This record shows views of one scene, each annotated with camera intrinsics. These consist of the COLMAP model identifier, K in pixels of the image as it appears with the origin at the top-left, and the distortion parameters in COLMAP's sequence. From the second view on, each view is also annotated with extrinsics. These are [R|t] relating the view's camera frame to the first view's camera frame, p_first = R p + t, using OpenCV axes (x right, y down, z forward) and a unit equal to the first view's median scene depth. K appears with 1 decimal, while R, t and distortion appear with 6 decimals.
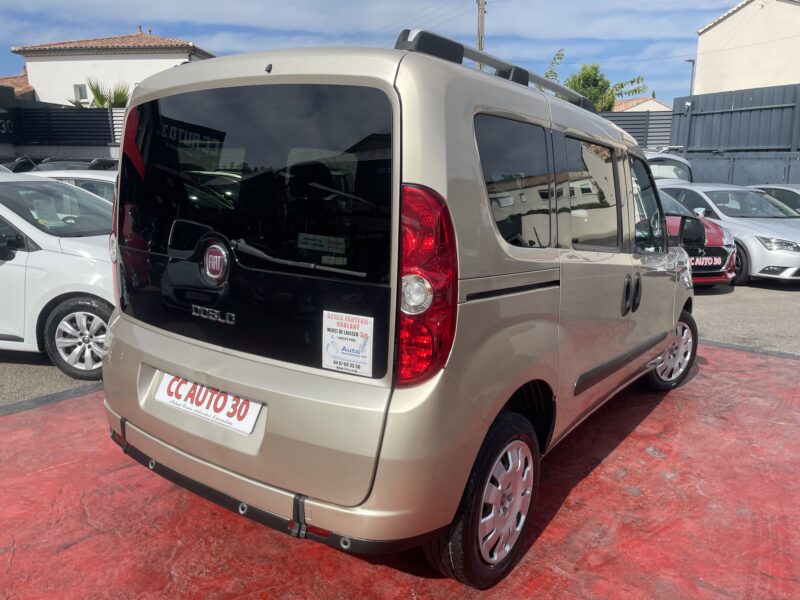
lens RADIAL K [[614.2, 0, 400.6], [0, 614.2, 299.3], [0, 0, 1]] dist [0.034368, -0.060068]
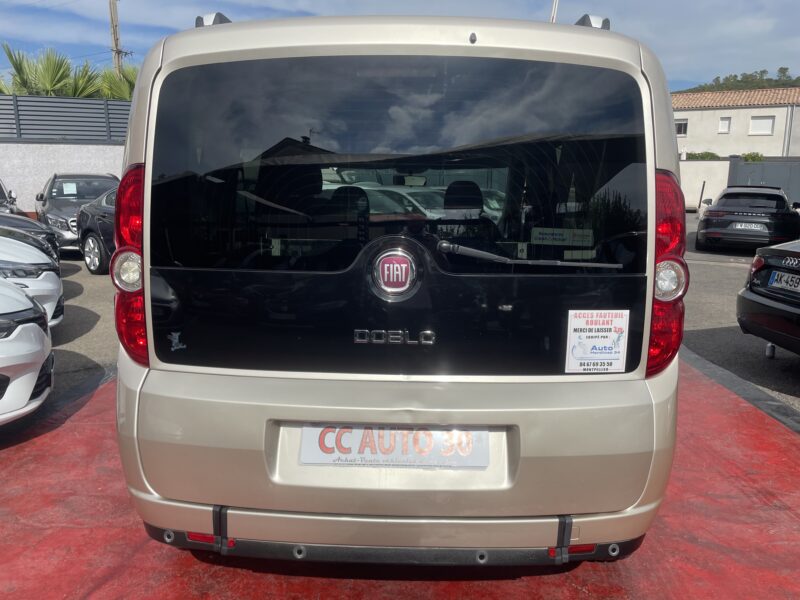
lens RADIAL K [[614.2, 0, 399.0], [0, 614.2, 297.8], [0, 0, 1]] dist [0.034368, -0.060068]
pose [[0.840905, -0.114775, 0.528872, -0.829406], [0.115918, 0.992771, 0.031140, -0.058732], [-0.528623, 0.035120, 0.848130, 0.358558]]
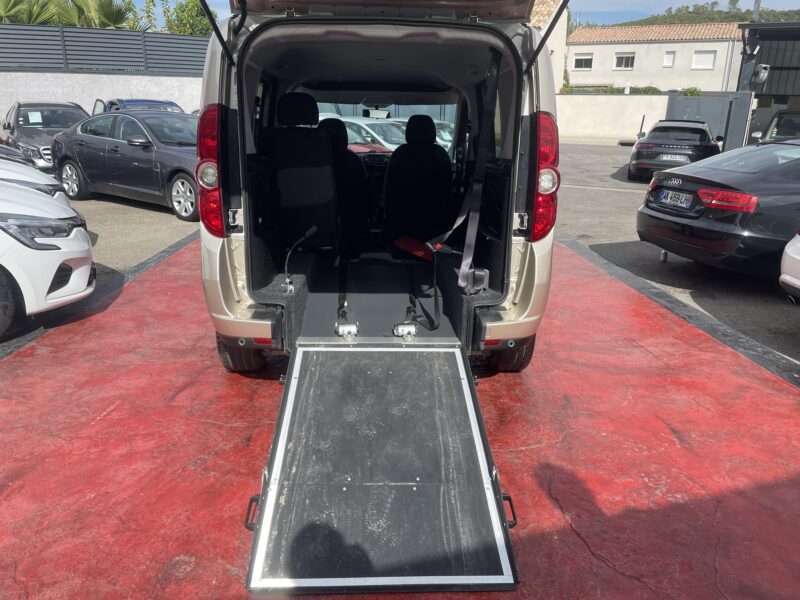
lens RADIAL K [[614.2, 0, 397.5], [0, 614.2, 300.3], [0, 0, 1]] dist [0.034368, -0.060068]
pose [[0.799371, -0.182093, 0.572580, -1.217114], [0.117504, 0.981947, 0.148235, 0.012077], [-0.589236, -0.051214, 0.806336, -0.096131]]
